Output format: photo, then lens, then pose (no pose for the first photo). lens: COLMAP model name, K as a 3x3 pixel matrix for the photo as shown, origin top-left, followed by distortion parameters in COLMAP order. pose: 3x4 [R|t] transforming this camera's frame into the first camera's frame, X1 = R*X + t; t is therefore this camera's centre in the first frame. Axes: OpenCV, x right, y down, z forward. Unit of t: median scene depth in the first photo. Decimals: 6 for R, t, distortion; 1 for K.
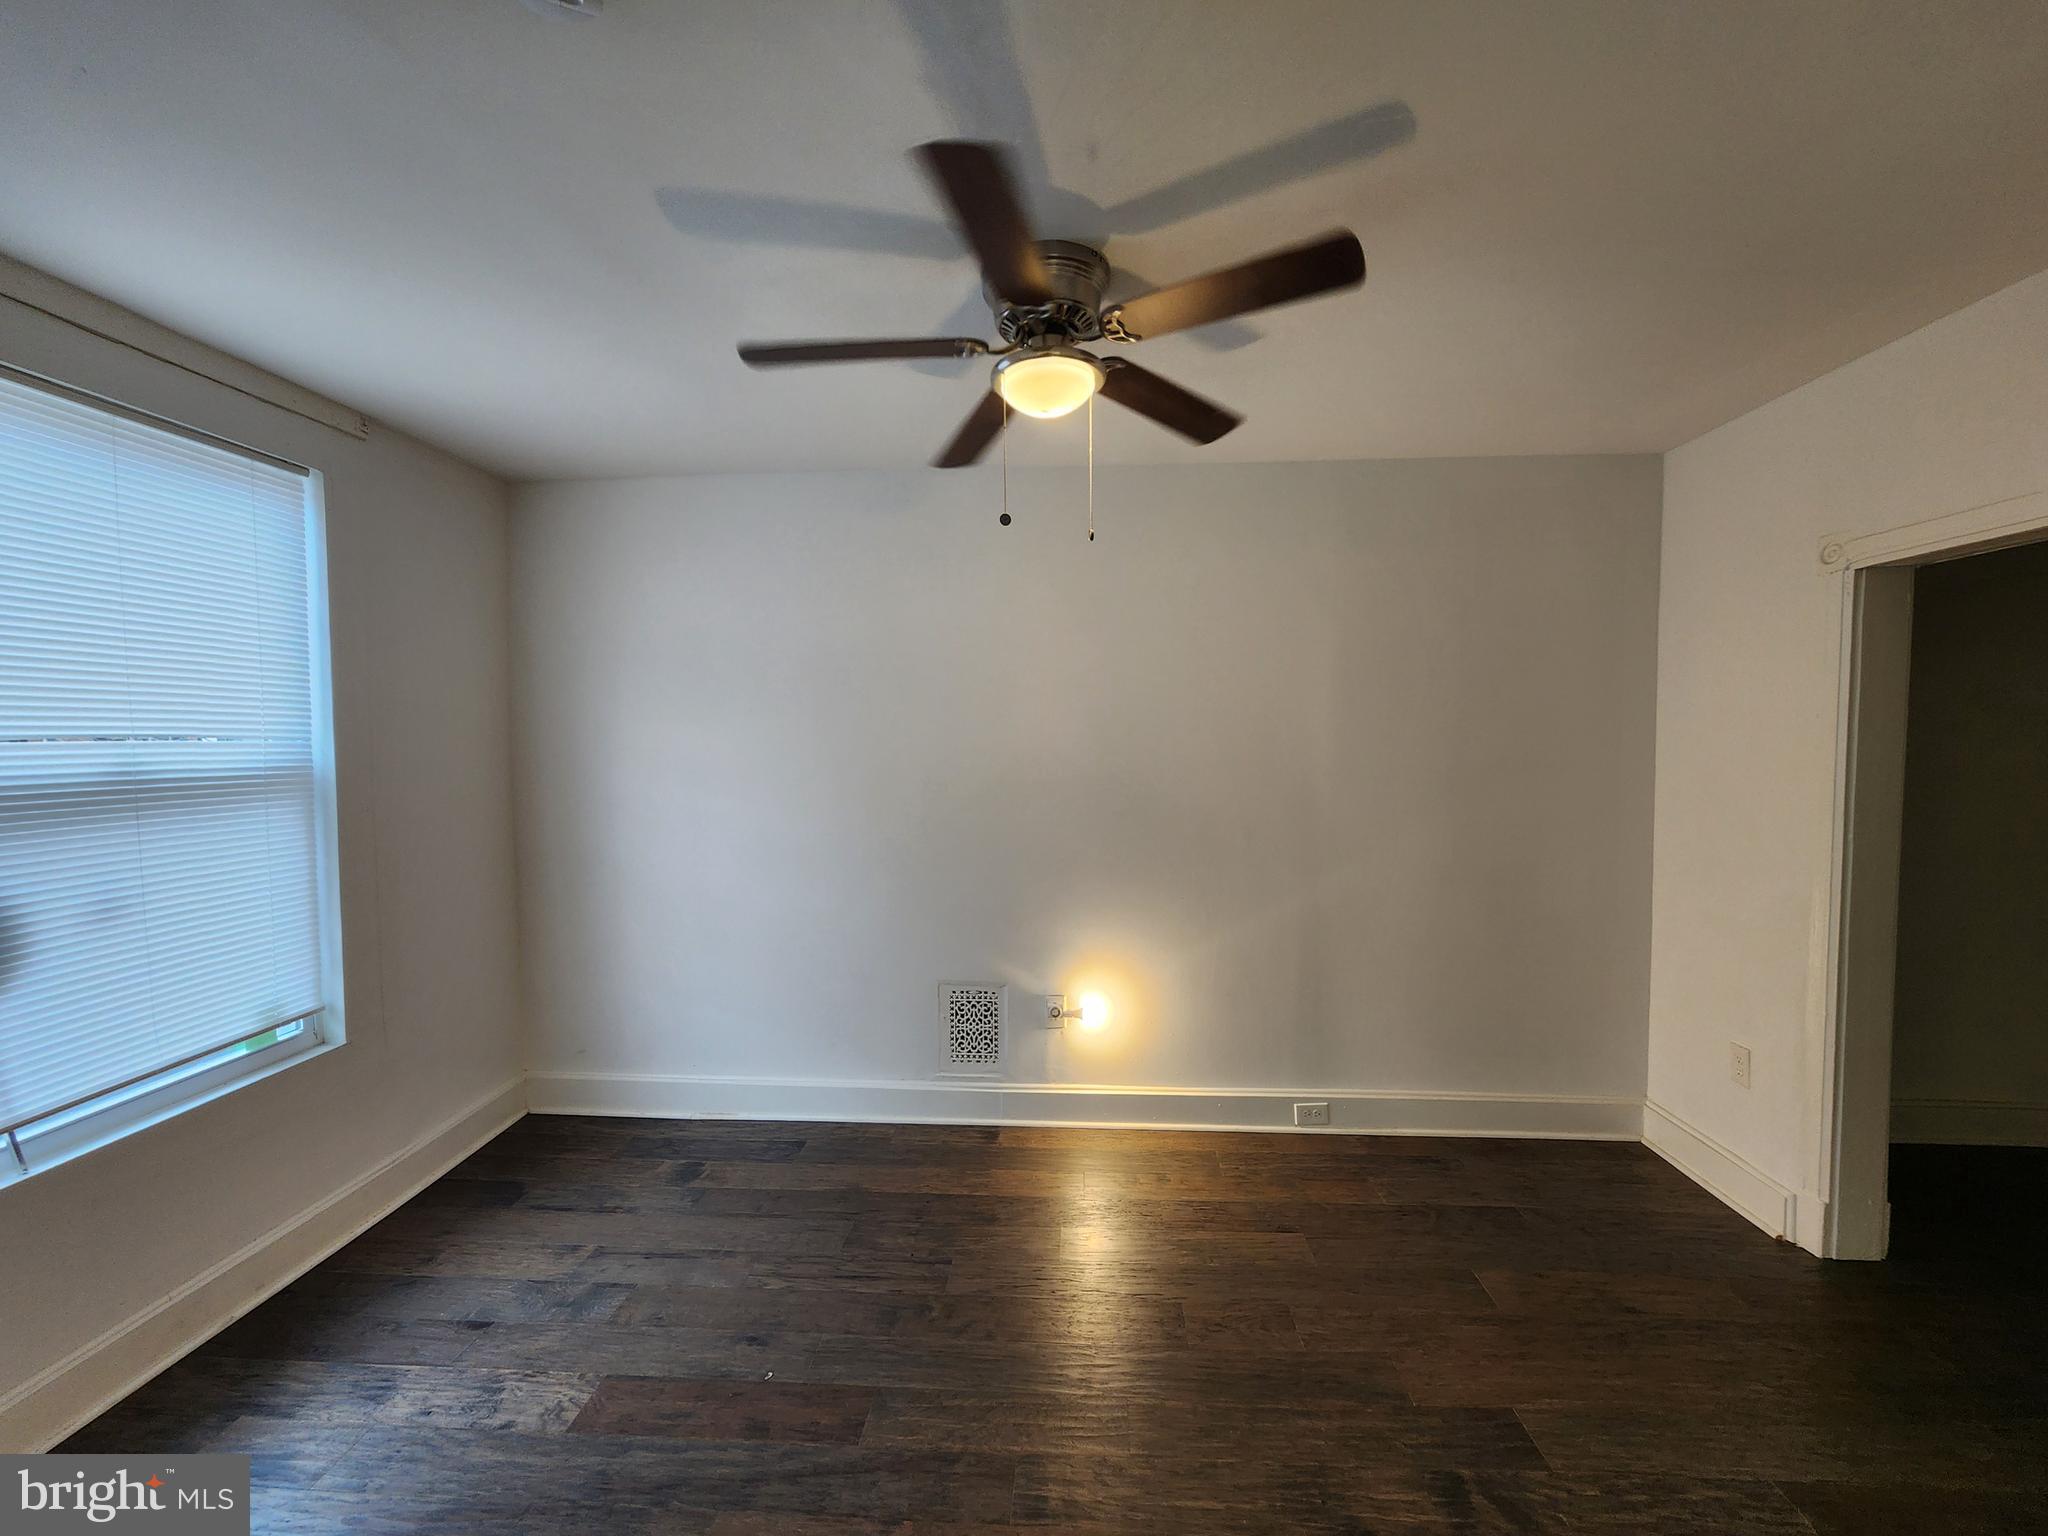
lens RADIAL K [[837.0, 0, 1035.4], [0, 837.0, 773.6], [0, 0, 1]] dist [-0.000980, -0.000670]
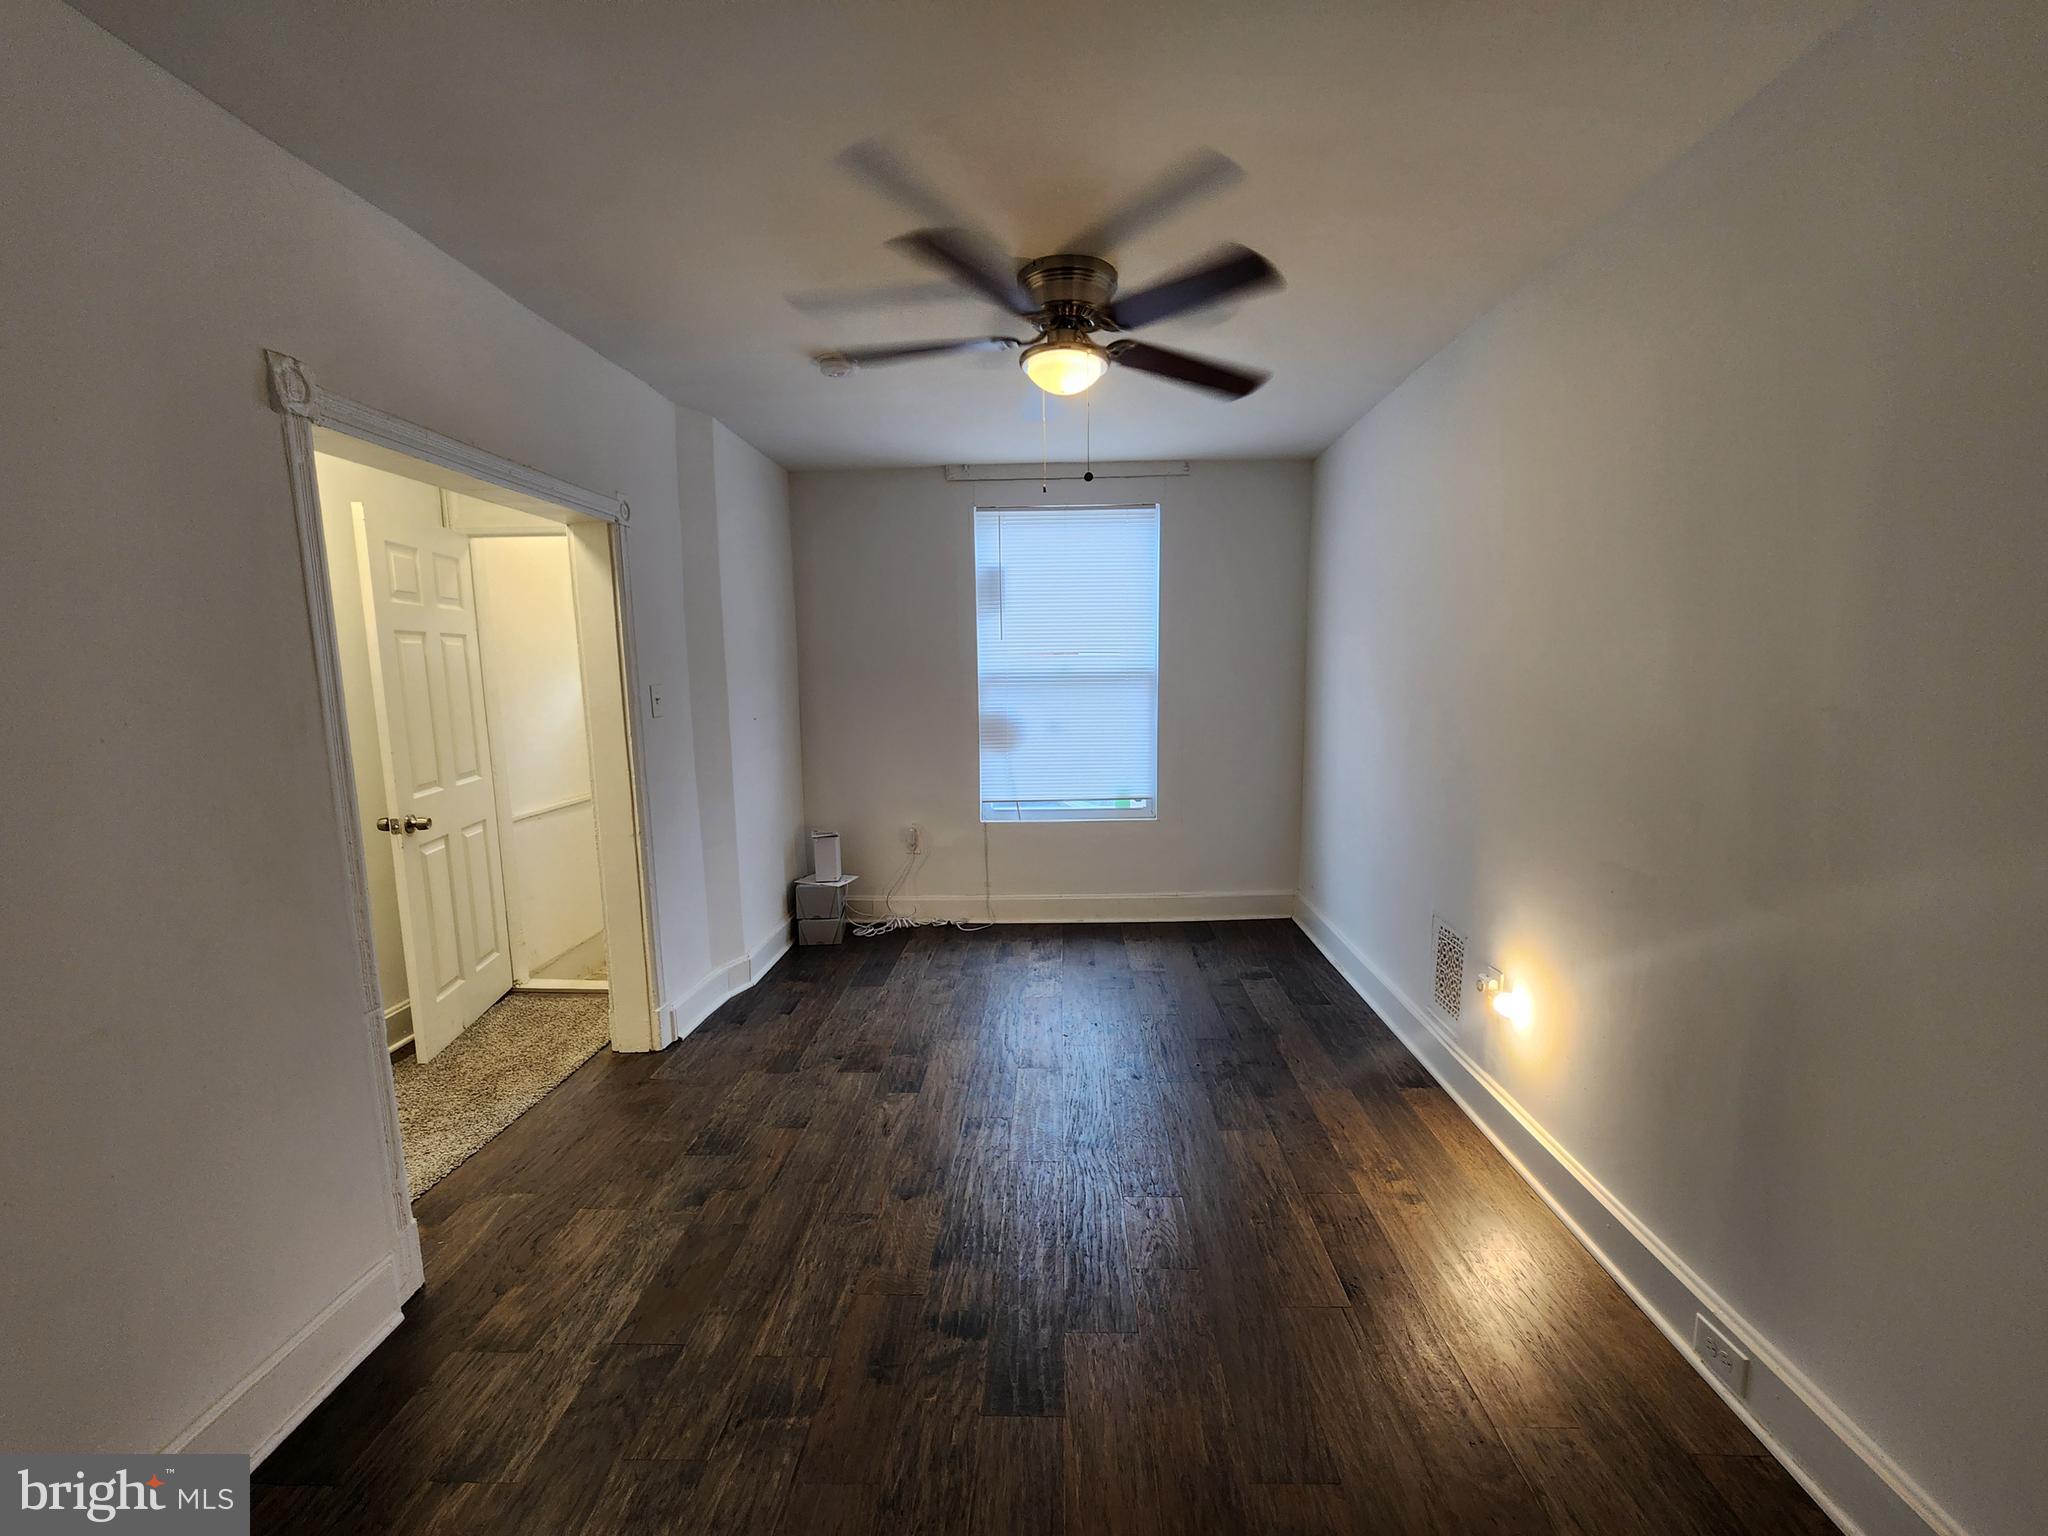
lens RADIAL K [[837.0, 0, 1037.4], [0, 837.0, 761.3], [0, 0, 1]] dist [-0.000980, -0.000670]
pose [[0.037166, 0.122193, -0.991810, 1.033208], [-0.033733, 0.992084, 0.120963, -0.018448], [0.998740, 0.028961, 0.040994, 0.699967]]
